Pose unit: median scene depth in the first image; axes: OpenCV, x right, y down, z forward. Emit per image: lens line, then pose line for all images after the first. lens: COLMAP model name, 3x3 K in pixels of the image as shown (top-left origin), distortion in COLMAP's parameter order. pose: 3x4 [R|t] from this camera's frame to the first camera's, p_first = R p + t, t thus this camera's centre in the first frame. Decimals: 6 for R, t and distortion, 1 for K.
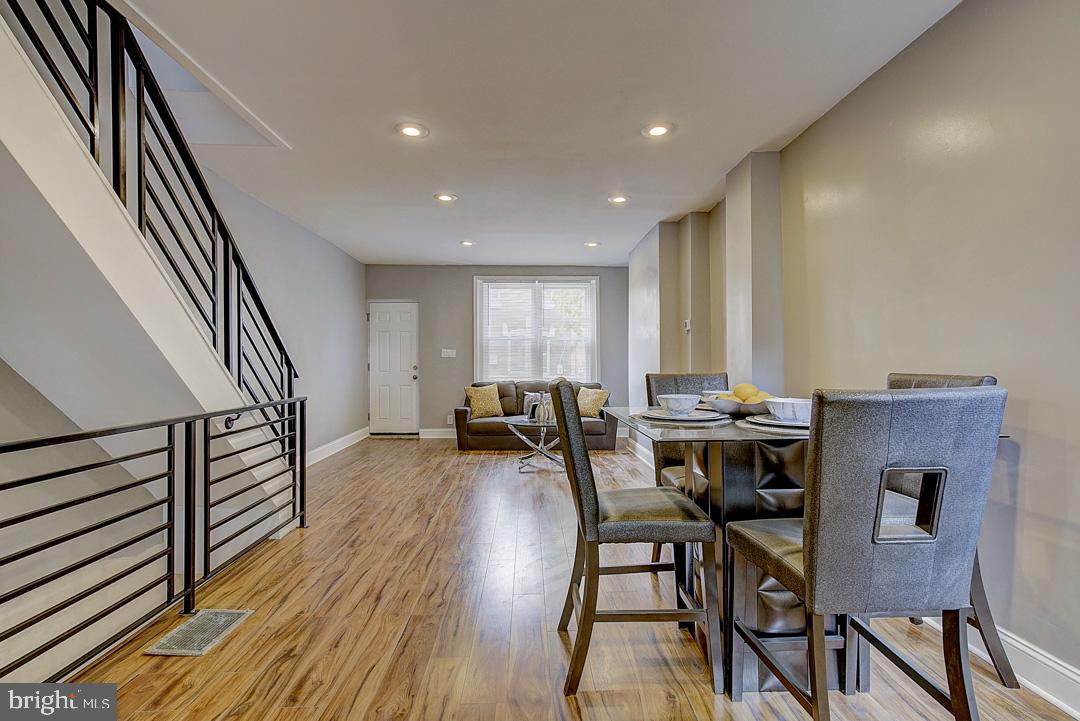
lens RADIAL K [[490.5, 0, 541.3], [0, 490.5, 356.9], [0, 0, 1]] dist [-0.006319, 0.009613]
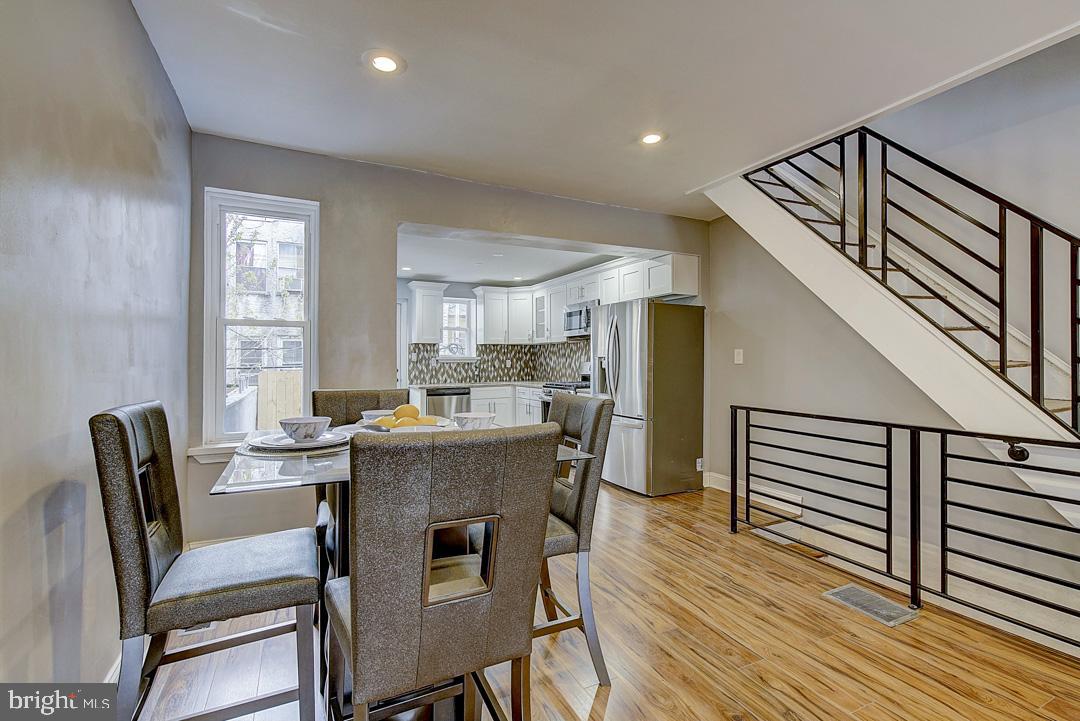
lens RADIAL K [[490.5, 0, 538.9], [0, 490.5, 357.8], [0, 0, 1]] dist [-0.006319, 0.009613]
pose [[-0.909863, 0.002127, -0.414904, 0.199063], [0.007260, 0.999915, -0.010795, -0.009130], [0.414846, -0.012834, -0.909801, 0.675806]]
